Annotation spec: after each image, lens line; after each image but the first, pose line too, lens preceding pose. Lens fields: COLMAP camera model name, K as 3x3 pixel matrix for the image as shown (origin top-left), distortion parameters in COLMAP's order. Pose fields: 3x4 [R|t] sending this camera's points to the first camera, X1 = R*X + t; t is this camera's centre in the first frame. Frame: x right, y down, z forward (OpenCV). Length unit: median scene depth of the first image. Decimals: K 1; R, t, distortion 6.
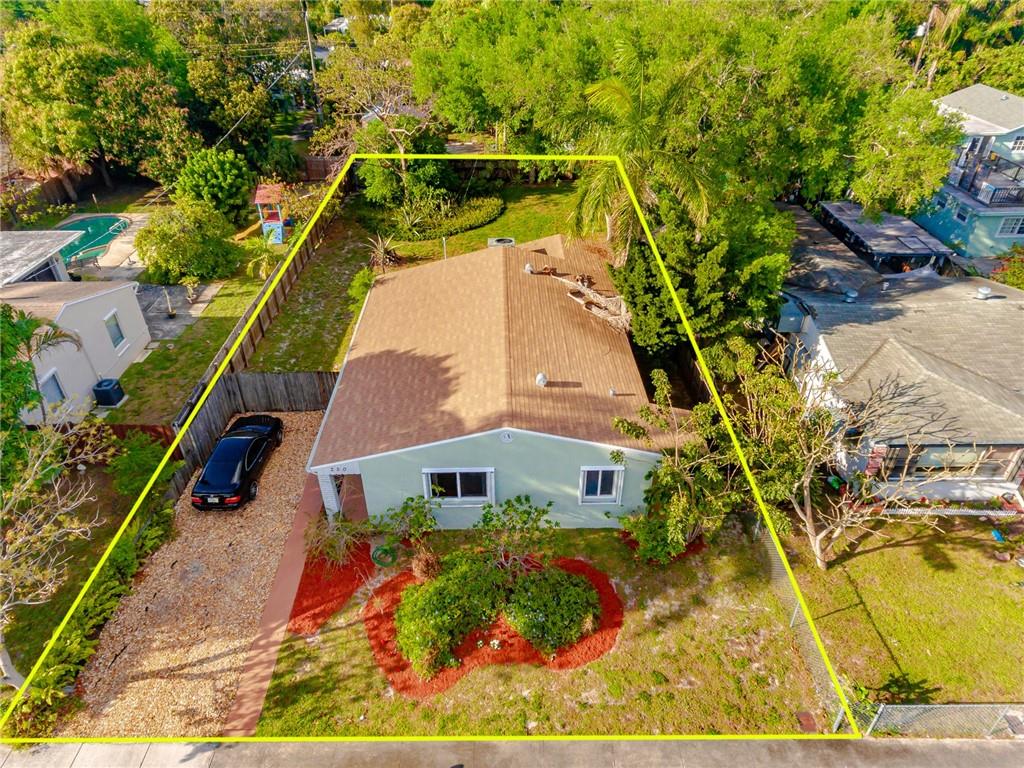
lens RADIAL K [[608.8, 0, 512.0], [0, 608.8, 384.0], [0, 0, 1]] dist [0.028215, 0.000860]
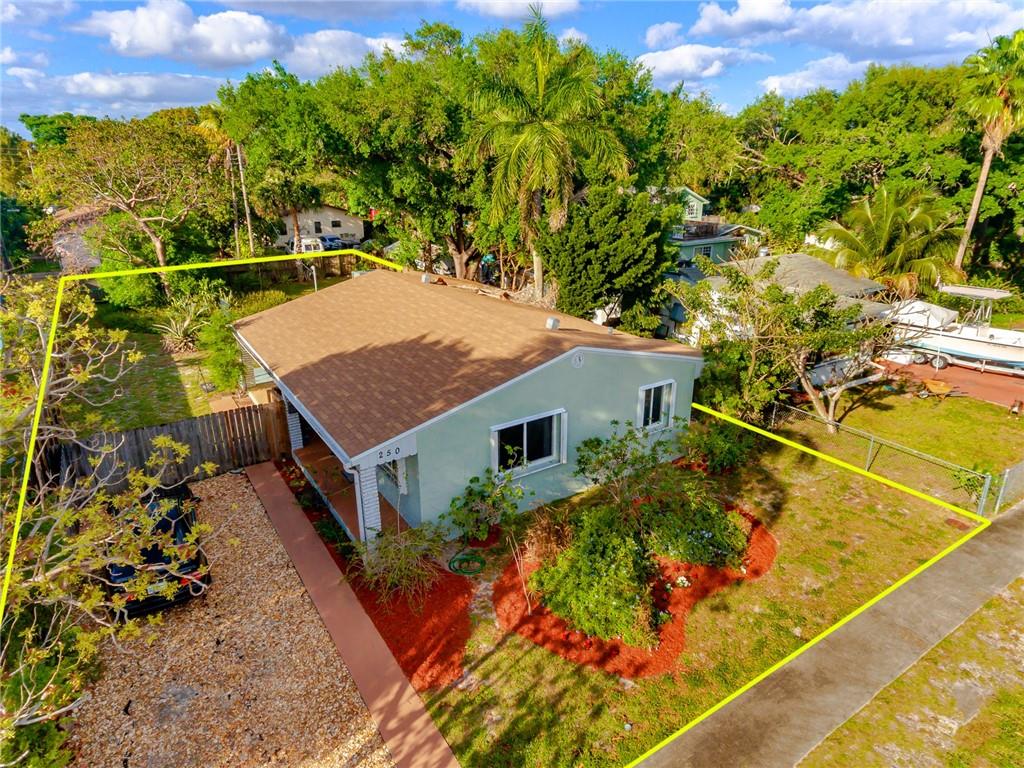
lens RADIAL K [[585.1, 0, 495.3], [0, 585.1, 386.7], [0, 0, 1]] dist [0.027962, -0.000691]
pose [[0.847684, -0.171732, 0.501937, -0.519390], [0.302136, 0.933995, -0.190700, 0.241376], [-0.436058, 0.313306, 0.843619, 0.358234]]
